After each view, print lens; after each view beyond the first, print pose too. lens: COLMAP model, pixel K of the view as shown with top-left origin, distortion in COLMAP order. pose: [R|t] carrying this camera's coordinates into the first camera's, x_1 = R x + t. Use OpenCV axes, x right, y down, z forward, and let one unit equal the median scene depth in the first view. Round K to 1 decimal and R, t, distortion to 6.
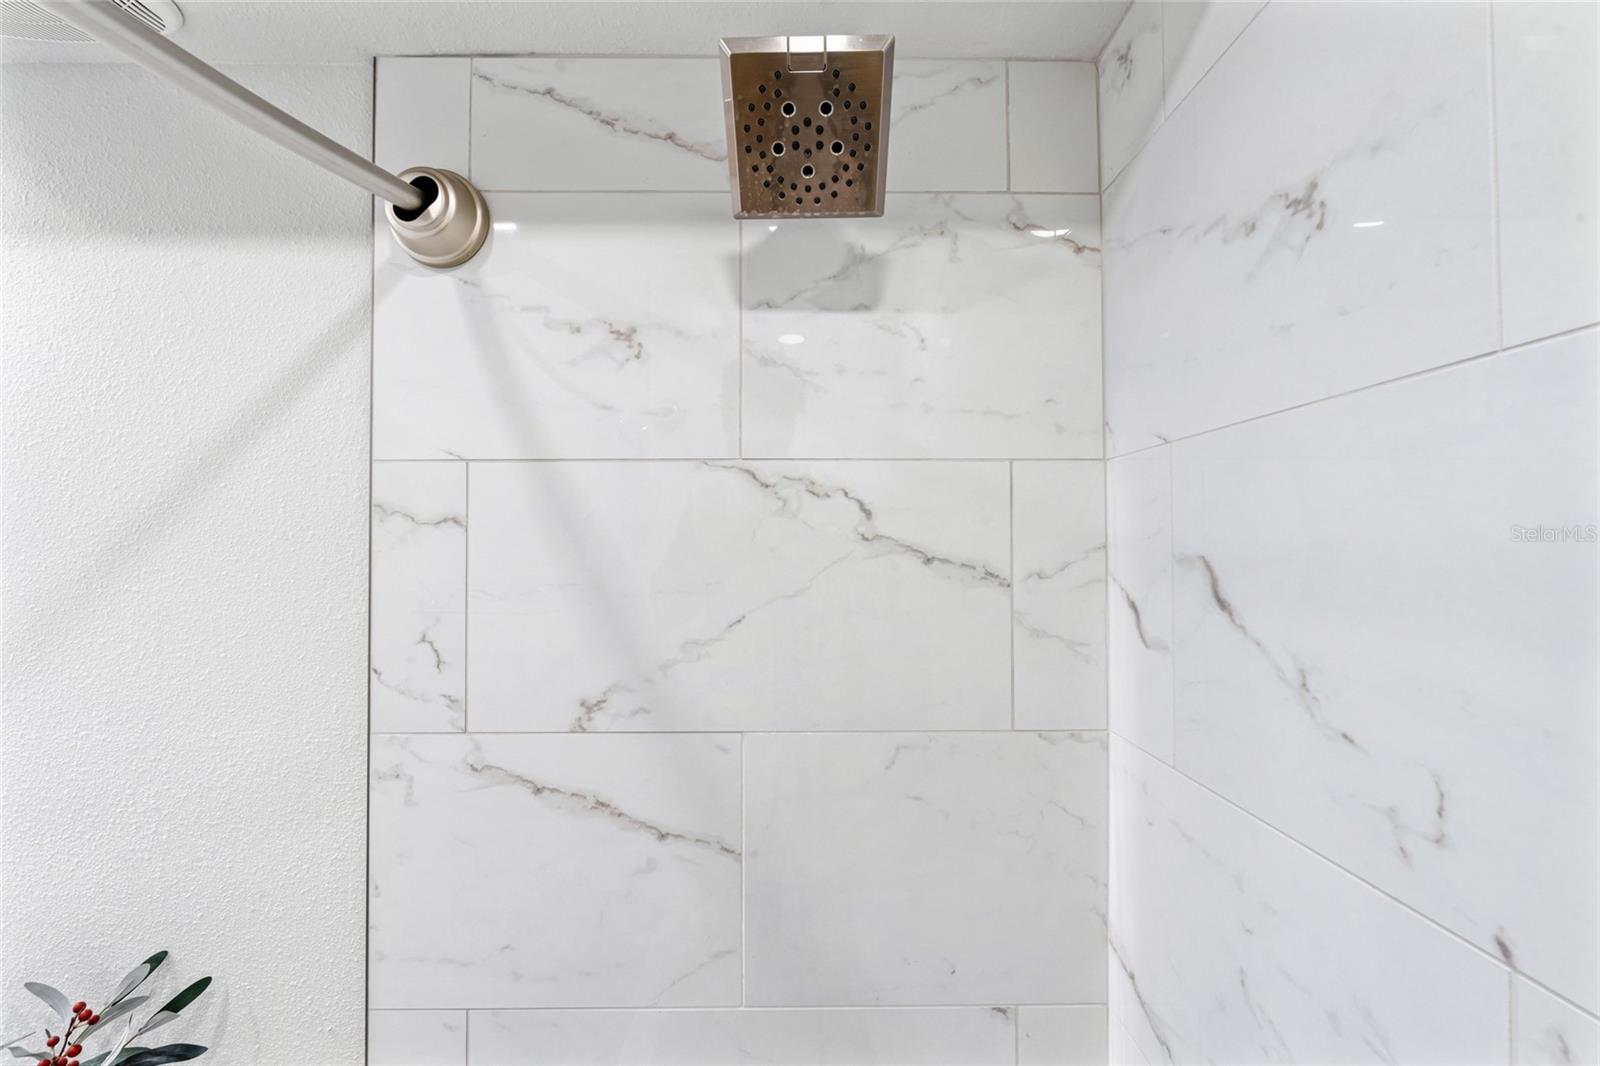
lens RADIAL K [[689.0, 0, 800.0], [0, 689.0, 533.0], [0, 0, 1]] dist [-0.001116, -0.000599]
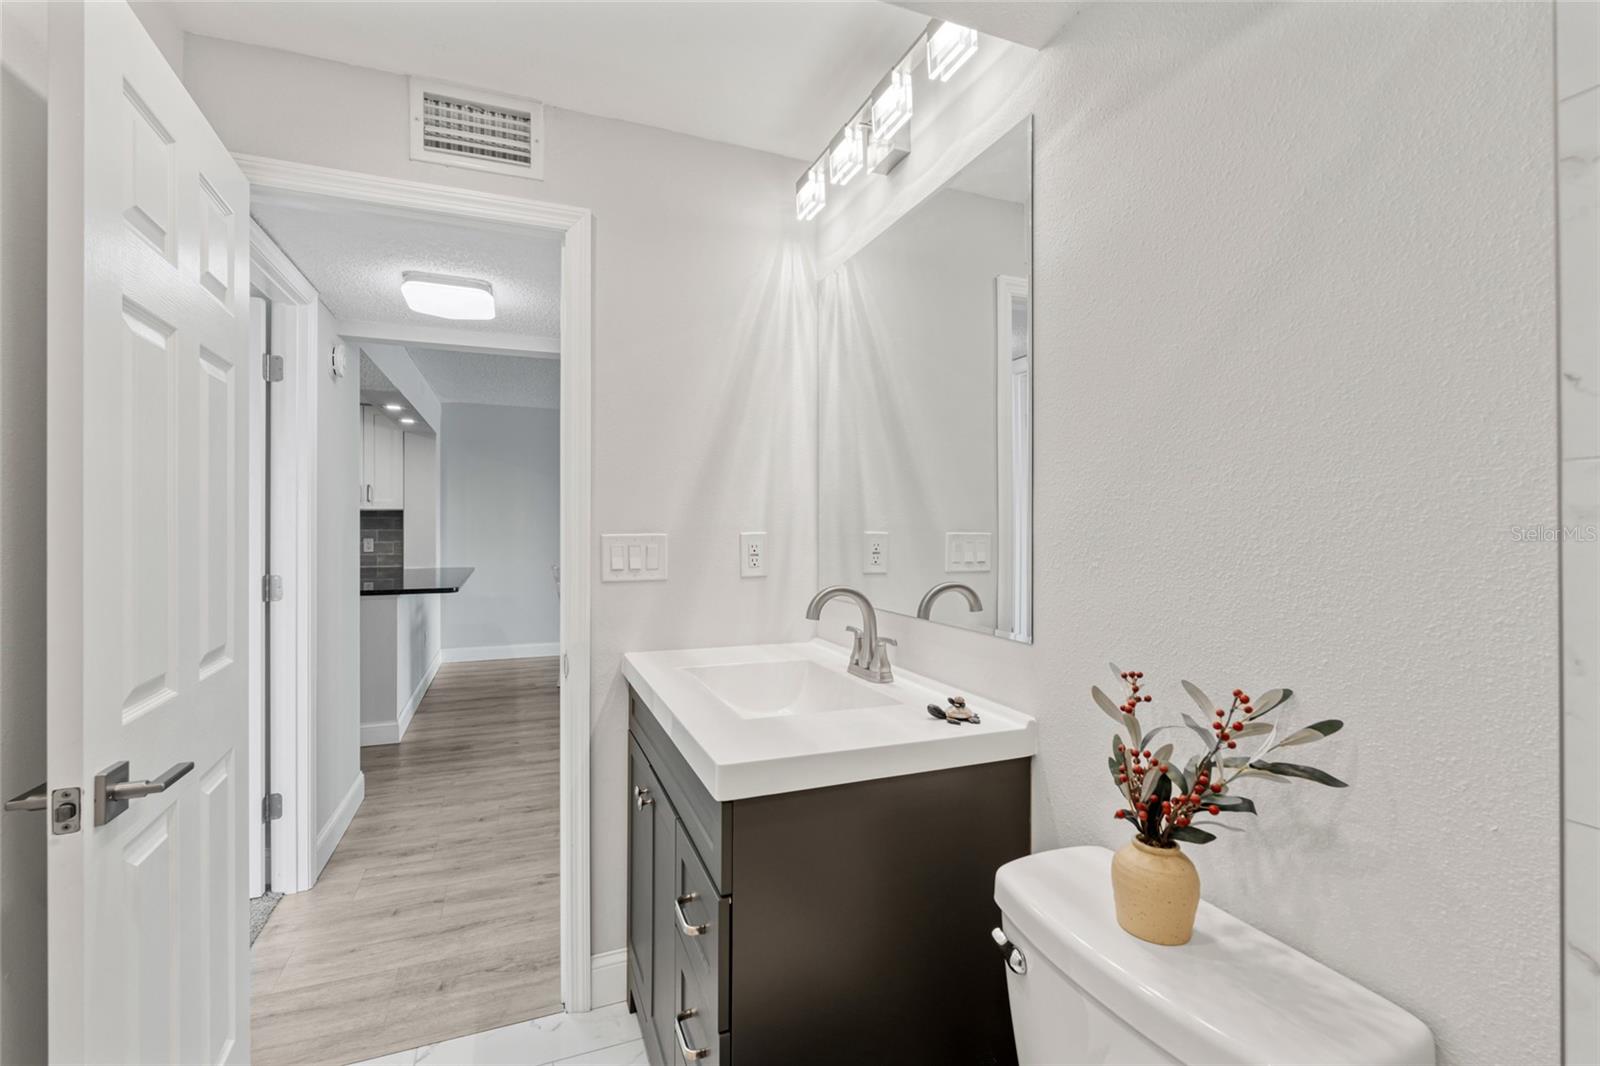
lens RADIAL K [[704.6, 0, 800.7], [0, 704.6, 526.8], [0, 0, 1]] dist [-0.003736, 0.000268]
pose [[0.365441, 0.000352, -0.930834, -0.208821], [0.016862, 0.999833, 0.006998, 0.341028], [0.930682, -0.018253, 0.365374, -0.062539]]
